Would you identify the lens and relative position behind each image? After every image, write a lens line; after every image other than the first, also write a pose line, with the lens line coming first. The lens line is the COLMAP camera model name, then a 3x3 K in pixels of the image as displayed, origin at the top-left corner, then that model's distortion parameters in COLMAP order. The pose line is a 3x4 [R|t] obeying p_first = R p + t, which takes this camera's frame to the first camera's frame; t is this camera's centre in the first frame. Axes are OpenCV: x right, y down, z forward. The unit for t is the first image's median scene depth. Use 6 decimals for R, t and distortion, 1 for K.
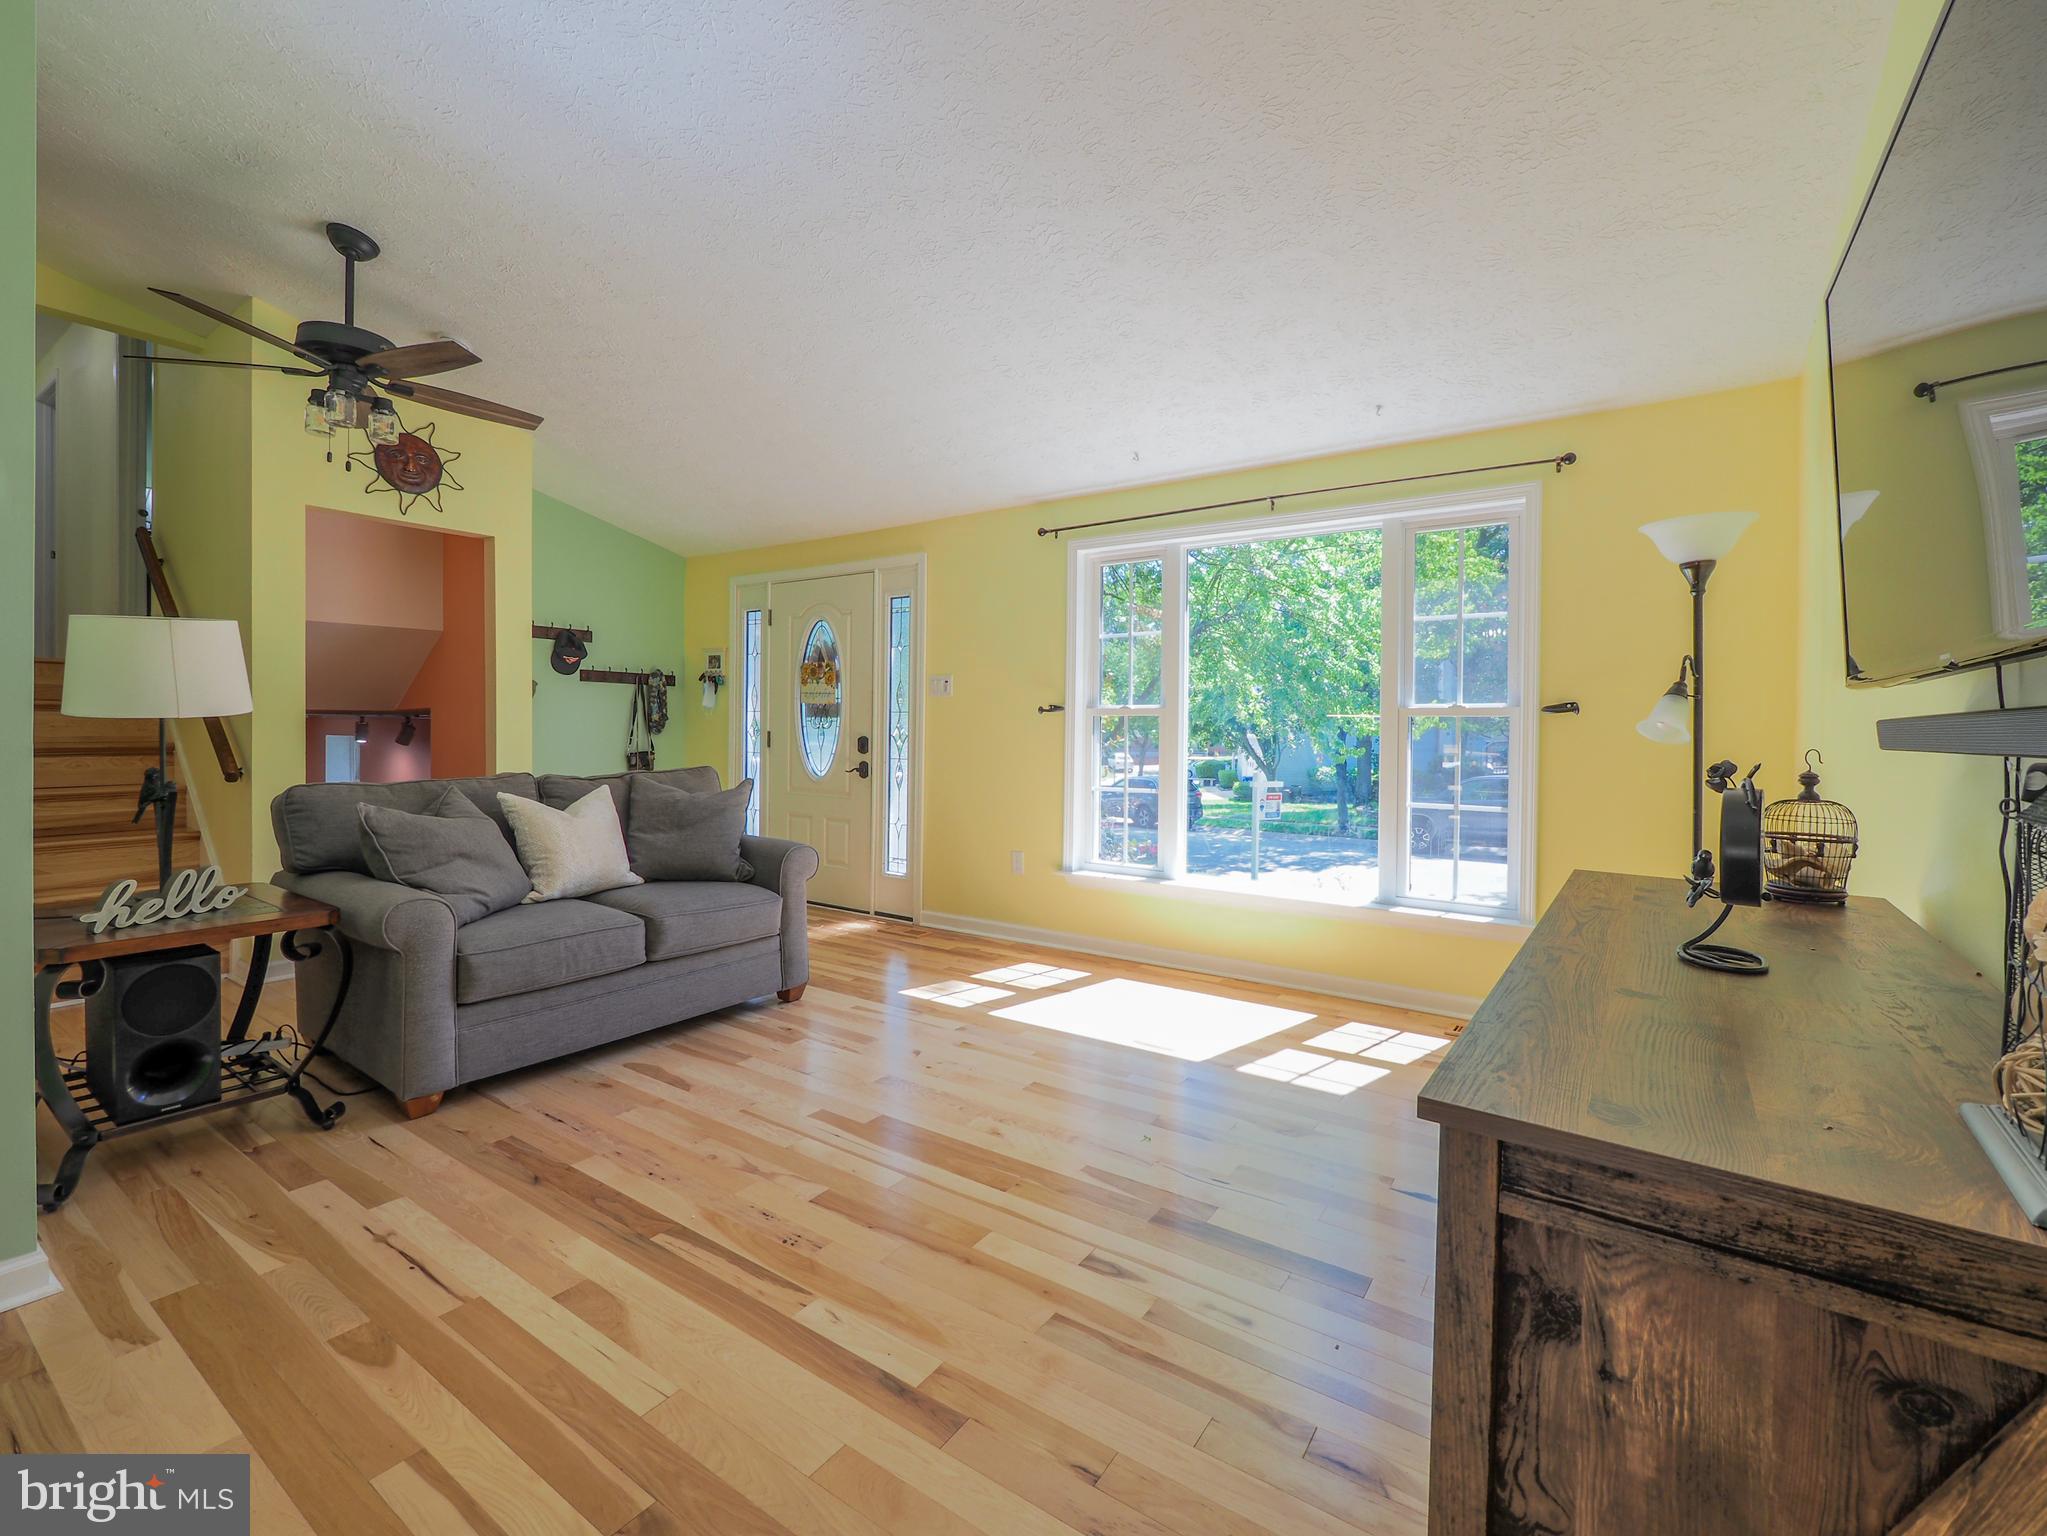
lens RADIAL K [[873.7, 0, 1028.1], [0, 873.7, 753.5], [0, 0, 1]] dist [-0.001812, -0.000206]
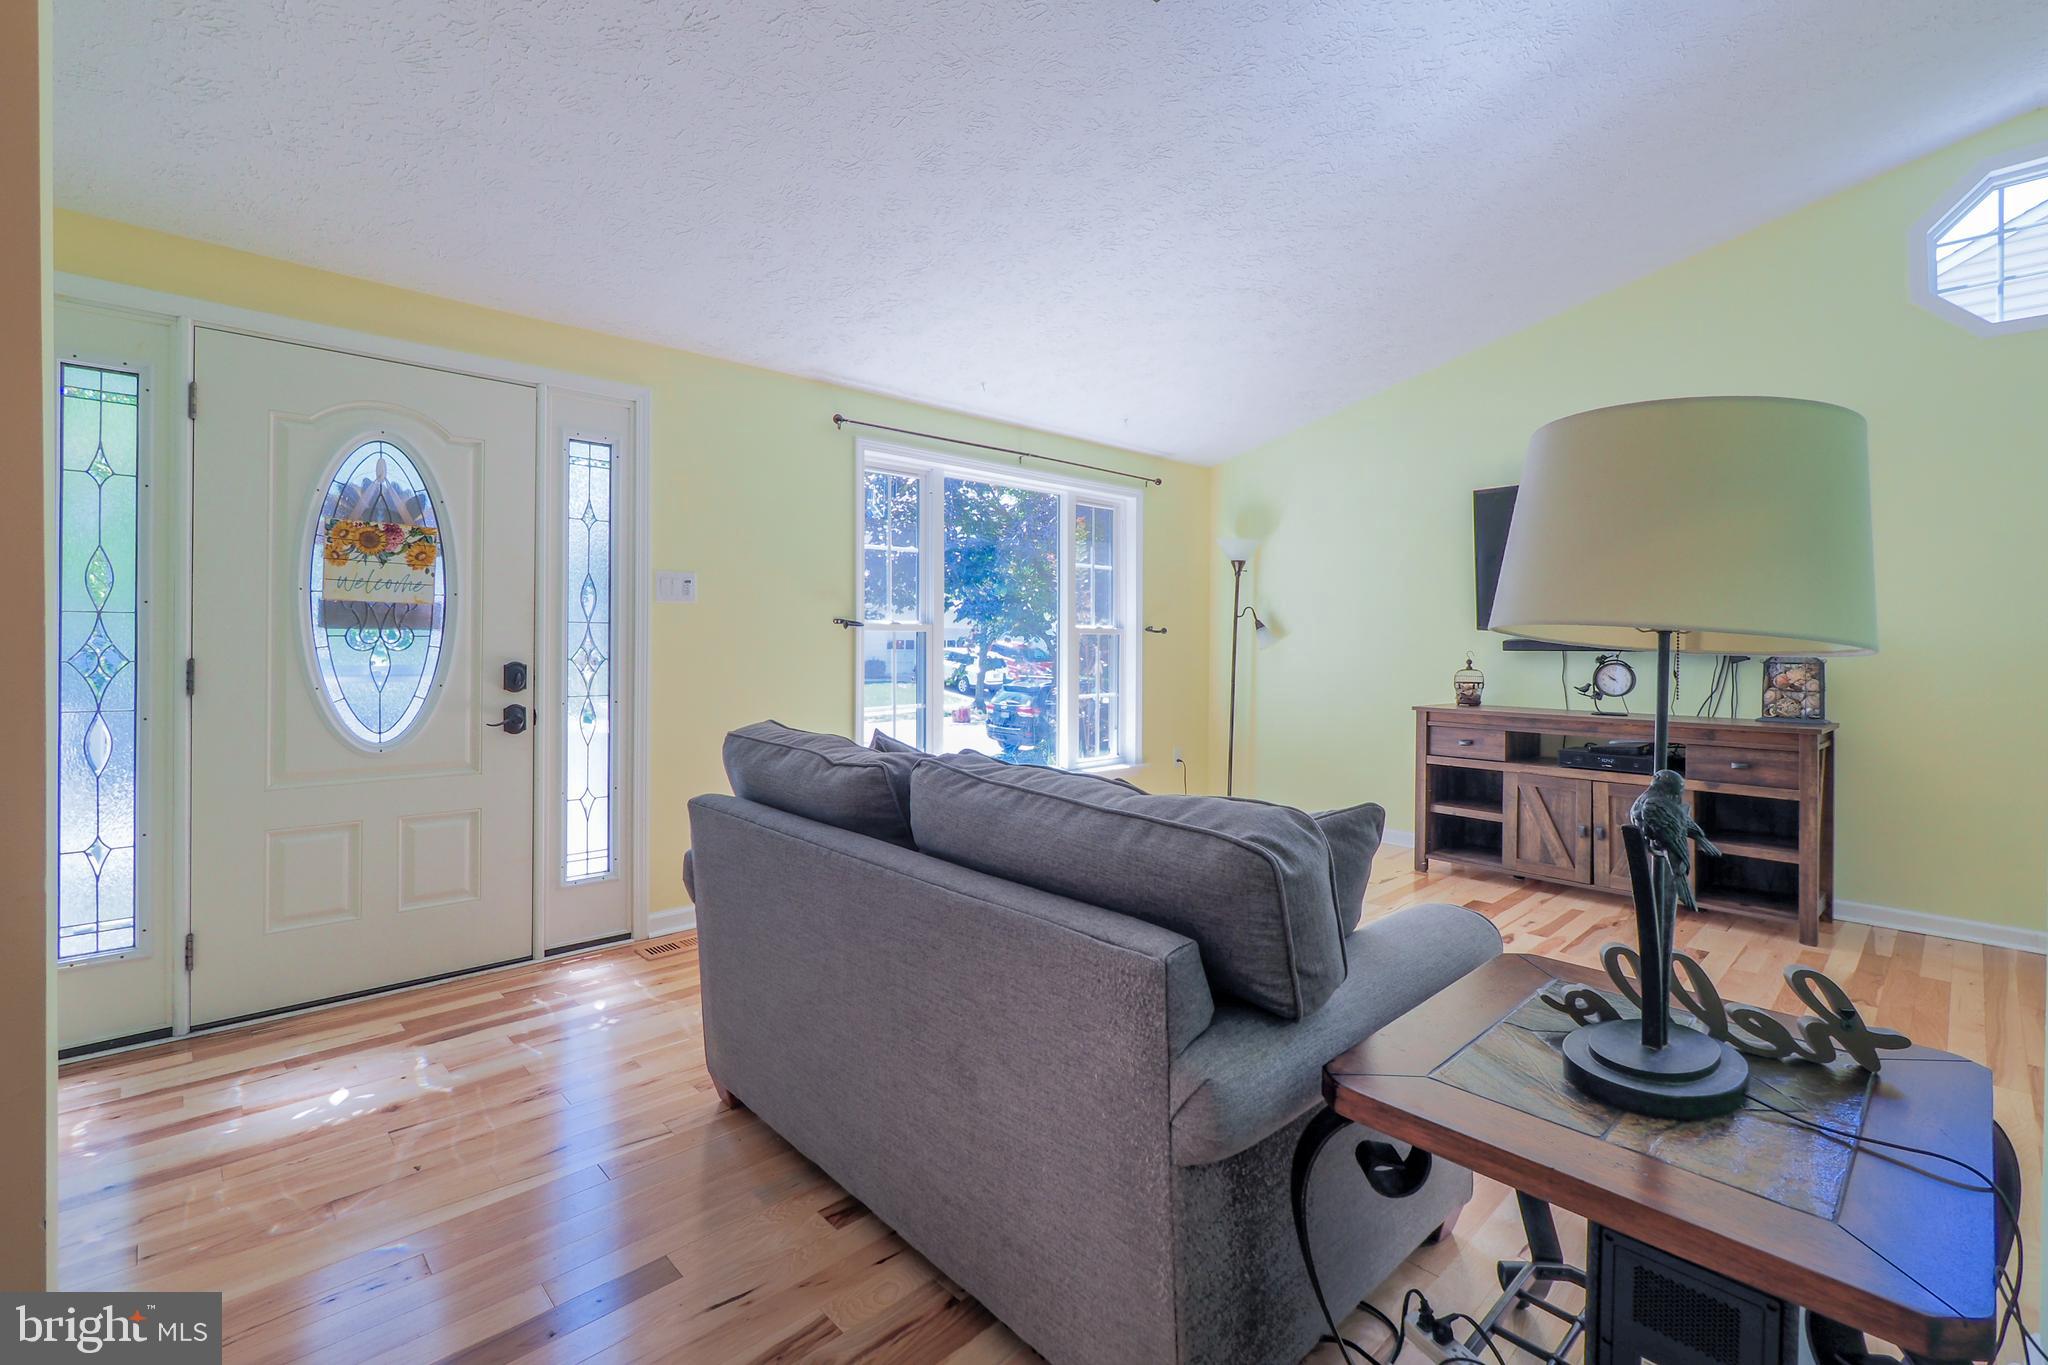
lens RADIAL K [[898.0, 0, 986.6], [0, 898.0, 663.9], [0, 0, 1]] dist [-0.000322, 0.000292]
pose [[0.234766, -0.029789, 0.971595, -0.711393], [0.028606, 0.999309, 0.023727, -0.024248], [-0.971631, 0.022224, 0.235456, 0.559078]]
